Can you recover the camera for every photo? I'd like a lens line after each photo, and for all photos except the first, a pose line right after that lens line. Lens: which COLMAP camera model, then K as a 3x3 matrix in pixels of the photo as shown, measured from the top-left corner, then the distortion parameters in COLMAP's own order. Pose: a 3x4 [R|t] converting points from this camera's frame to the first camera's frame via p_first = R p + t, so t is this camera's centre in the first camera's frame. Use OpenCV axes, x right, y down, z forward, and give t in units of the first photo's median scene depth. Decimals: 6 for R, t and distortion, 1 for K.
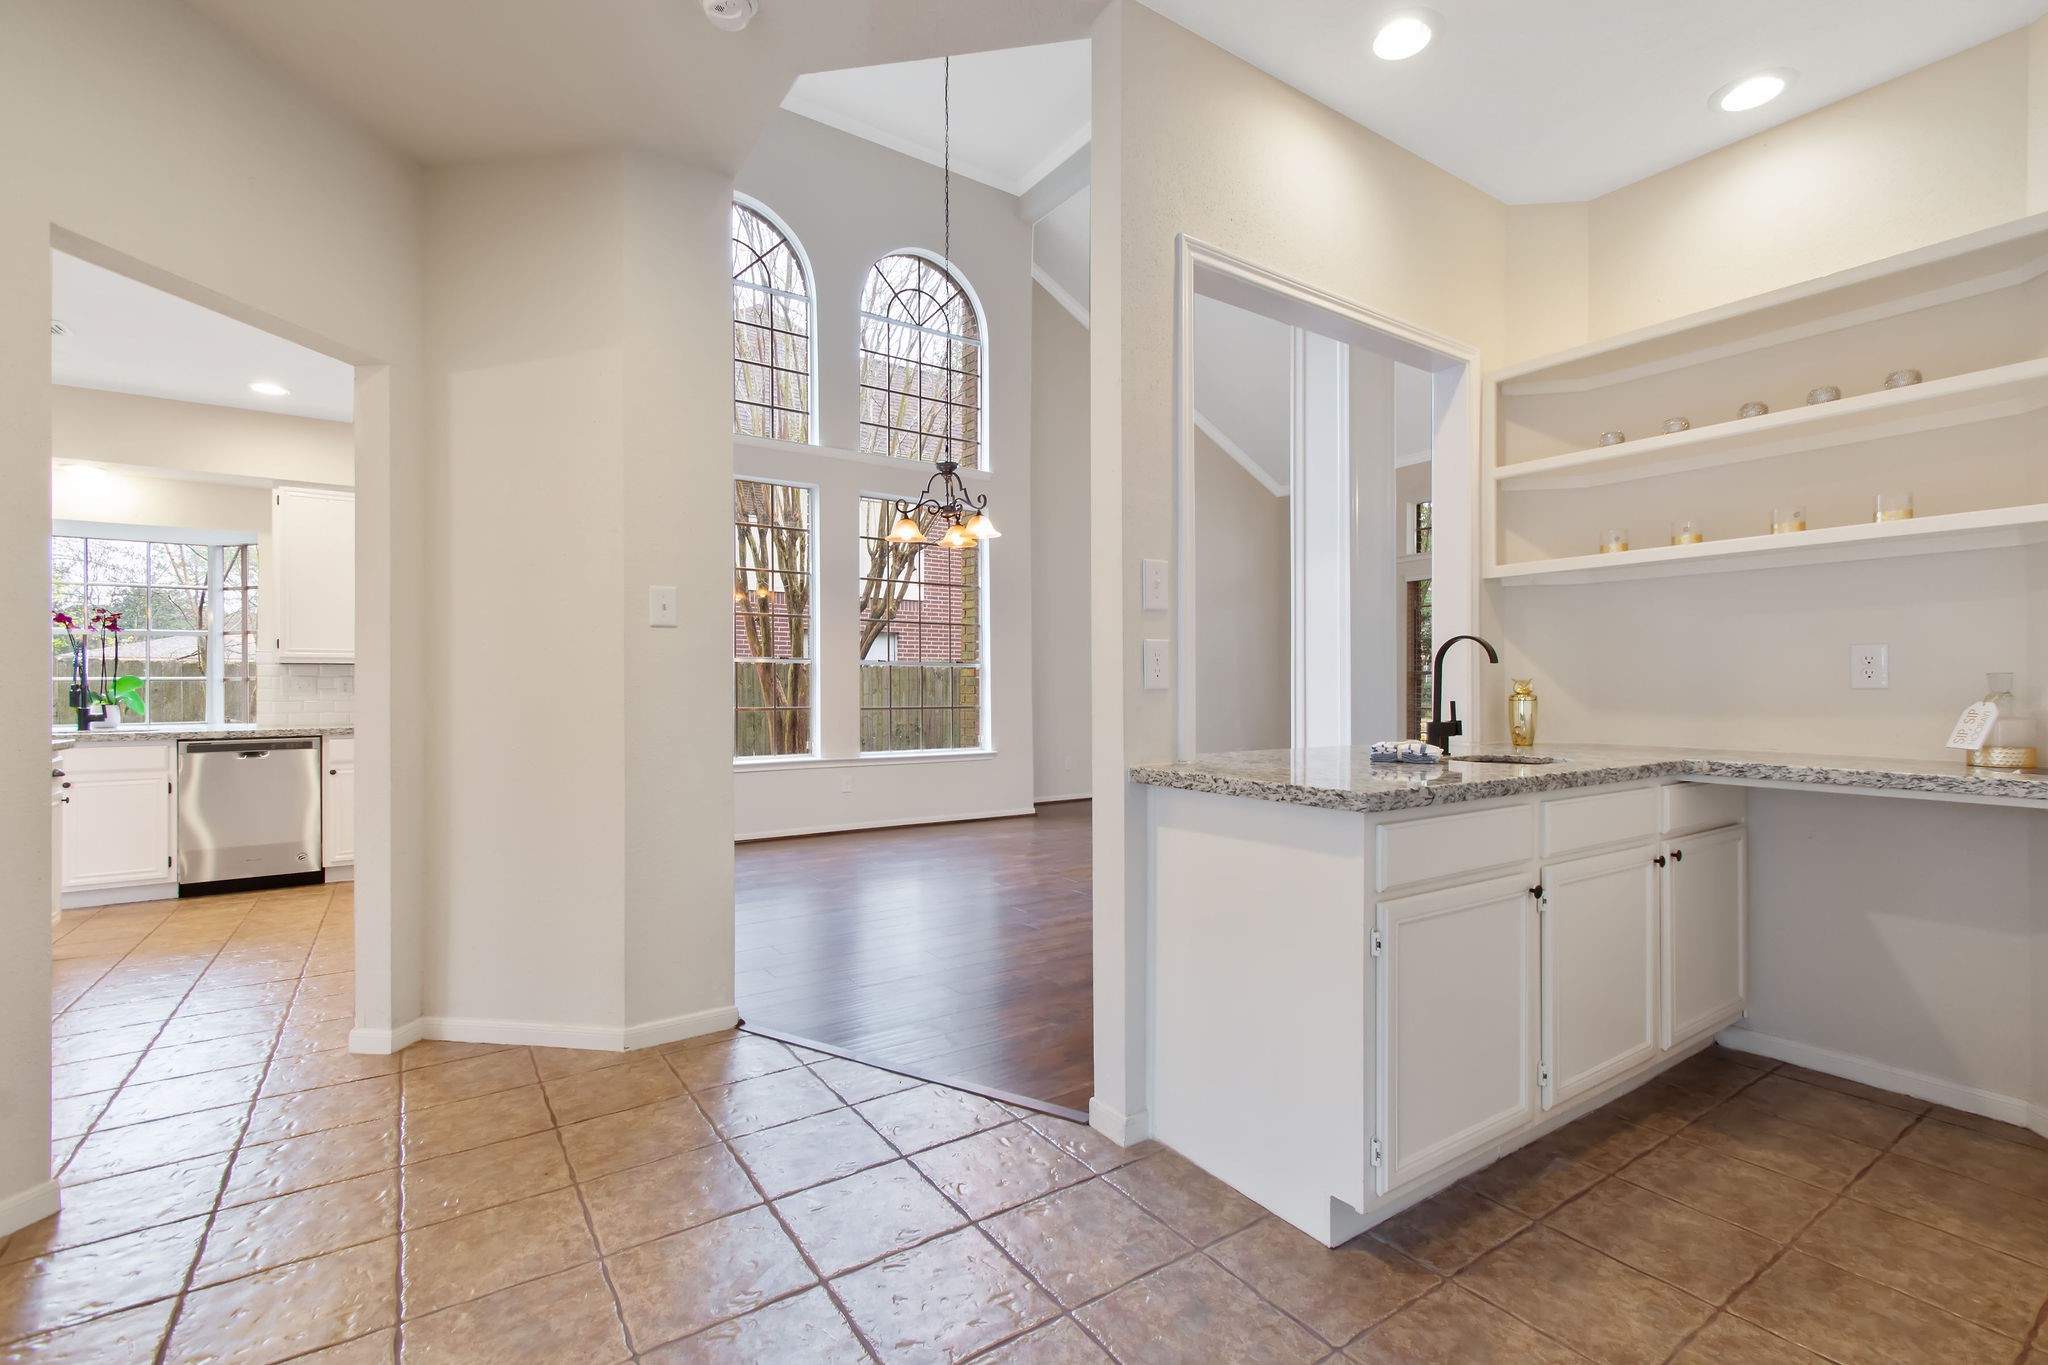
lens RADIAL K [[911.3, 0, 1021.1], [0, 911.3, 681.4], [0, 0, 1]] dist [0.007657, -0.001008]
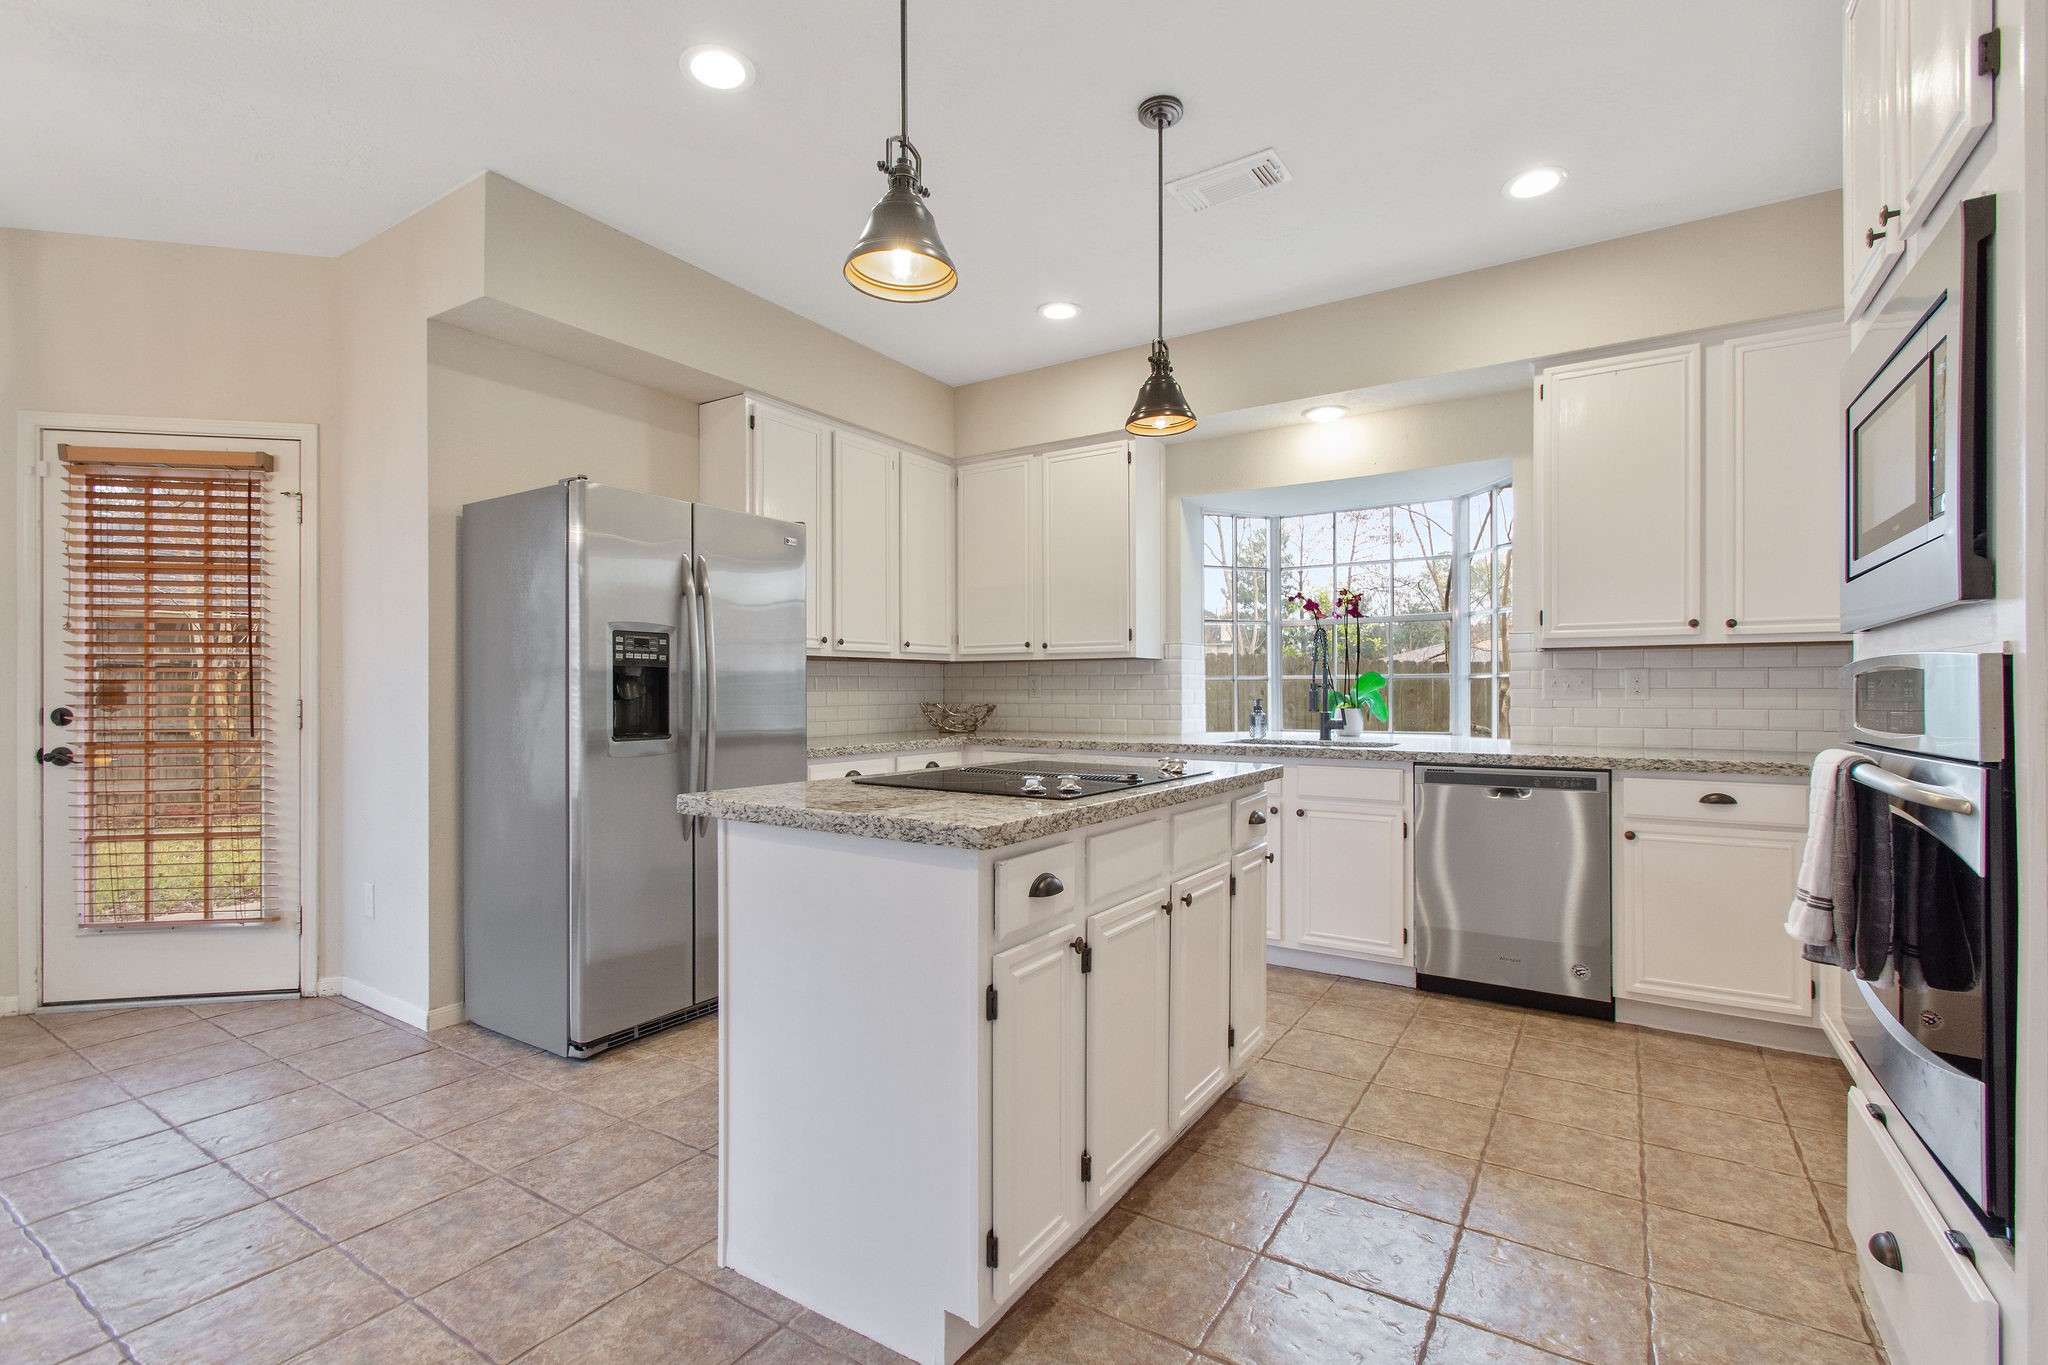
lens RADIAL K [[911.3, 0, 1021.3], [0, 911.3, 687.6], [0, 0, 1]] dist [0.007657, -0.001008]
pose [[0.392268, 0.002027, -0.919849, -0.375759], [-0.002602, 0.999996, 0.001094, 0.007014], [0.919847, 0.001964, 0.392272, 0.424961]]
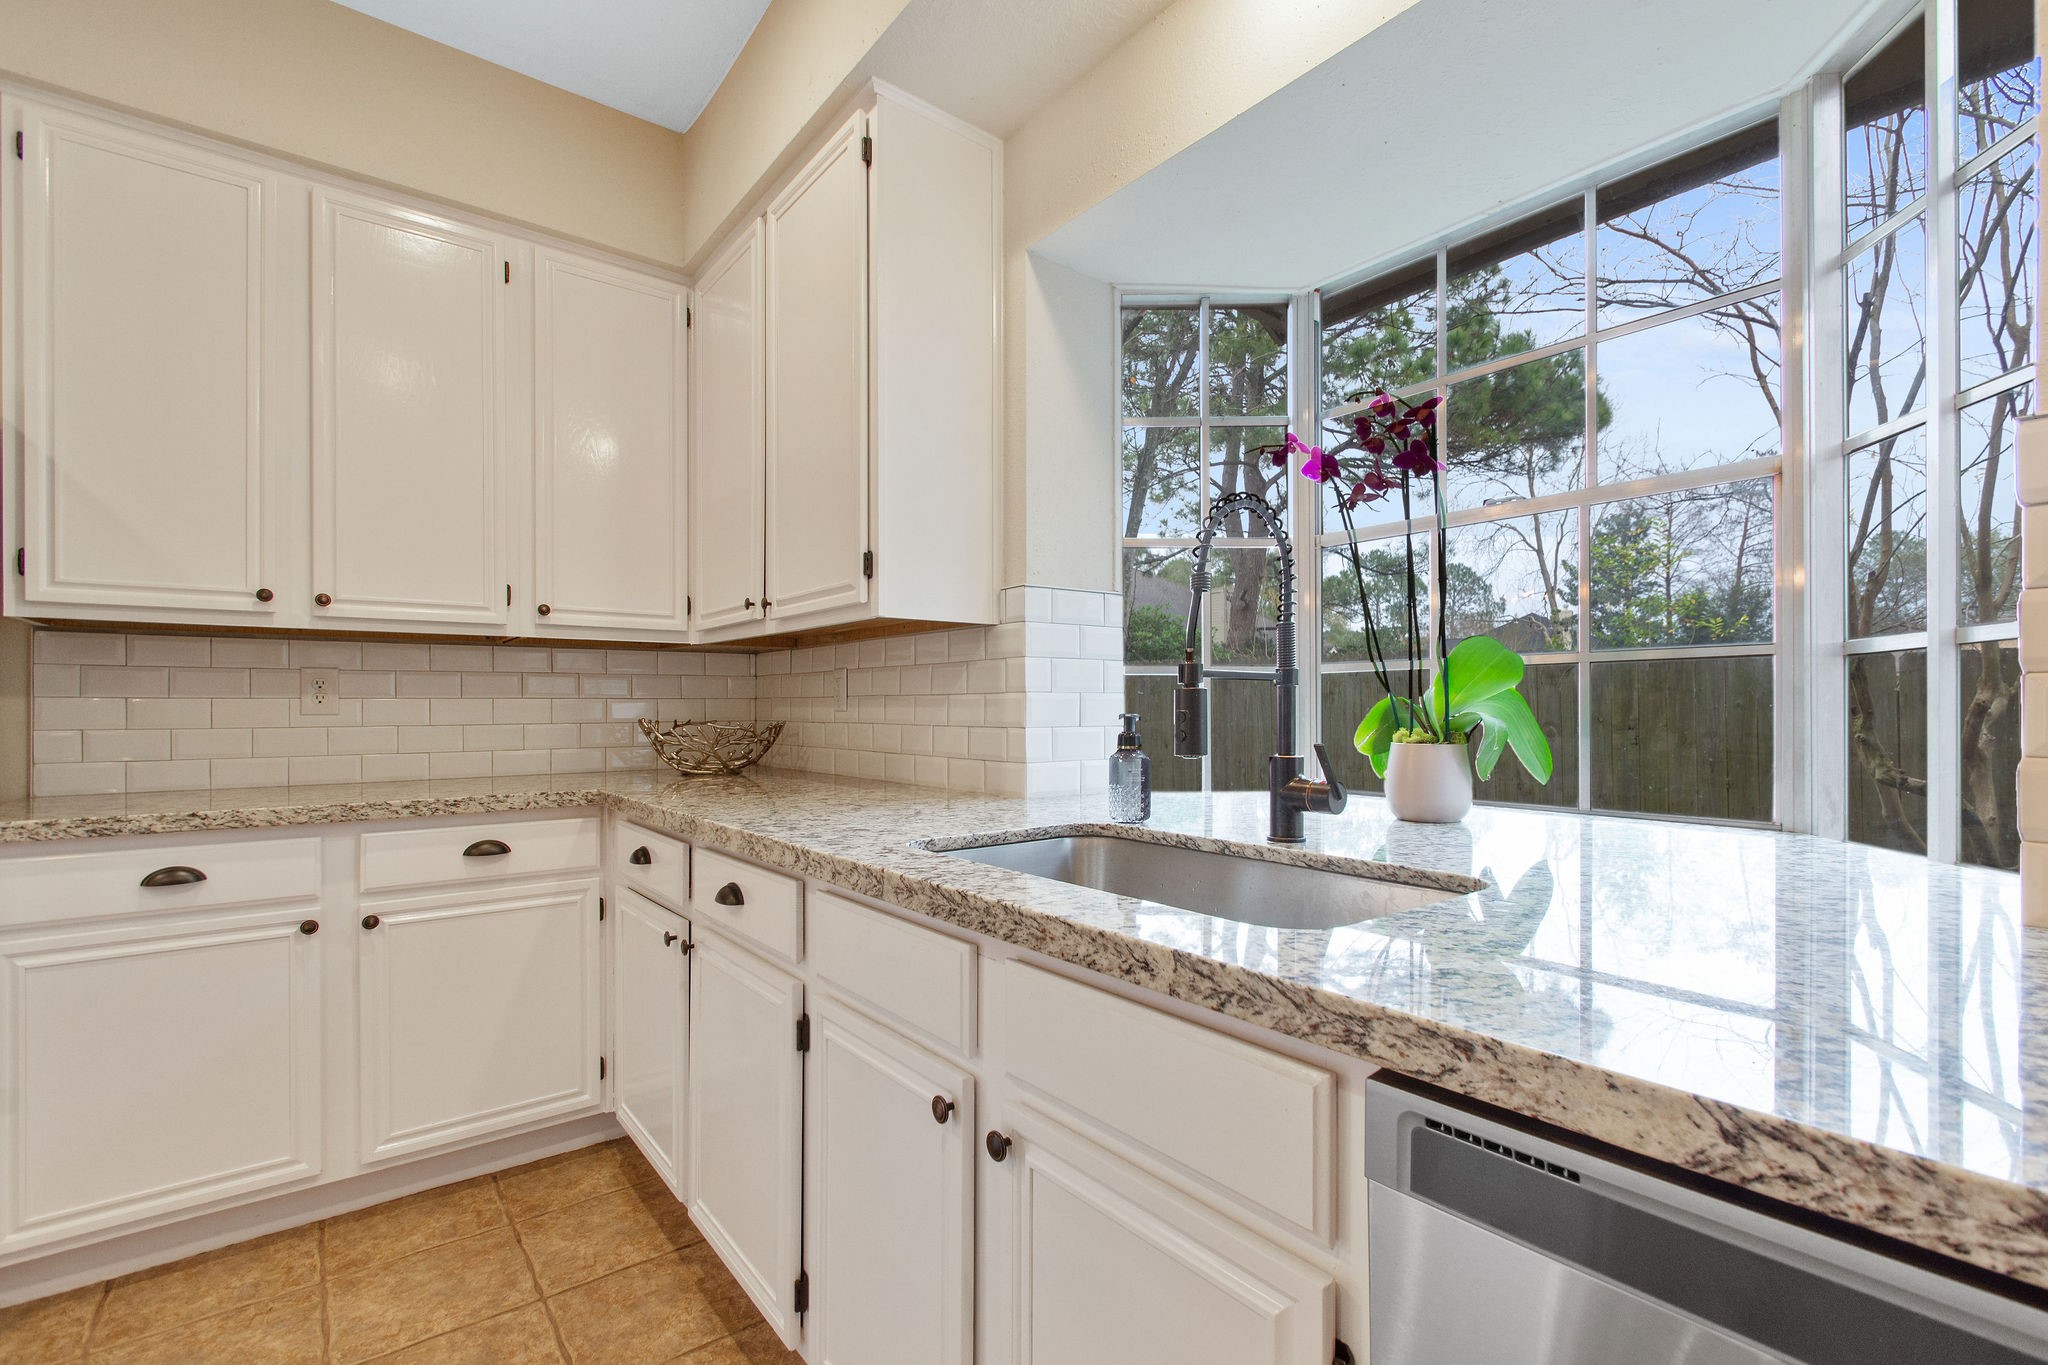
lens RADIAL K [[911.3, 0, 1029.8], [0, 911.3, 690.0], [0, 0, 1]] dist [0.007657, -0.001008]
pose [[0.085100, -0.012775, -0.996290, -0.709219], [-0.002334, 0.999913, -0.013020, 0.012429], [0.996370, 0.003433, 0.085063, 0.836891]]
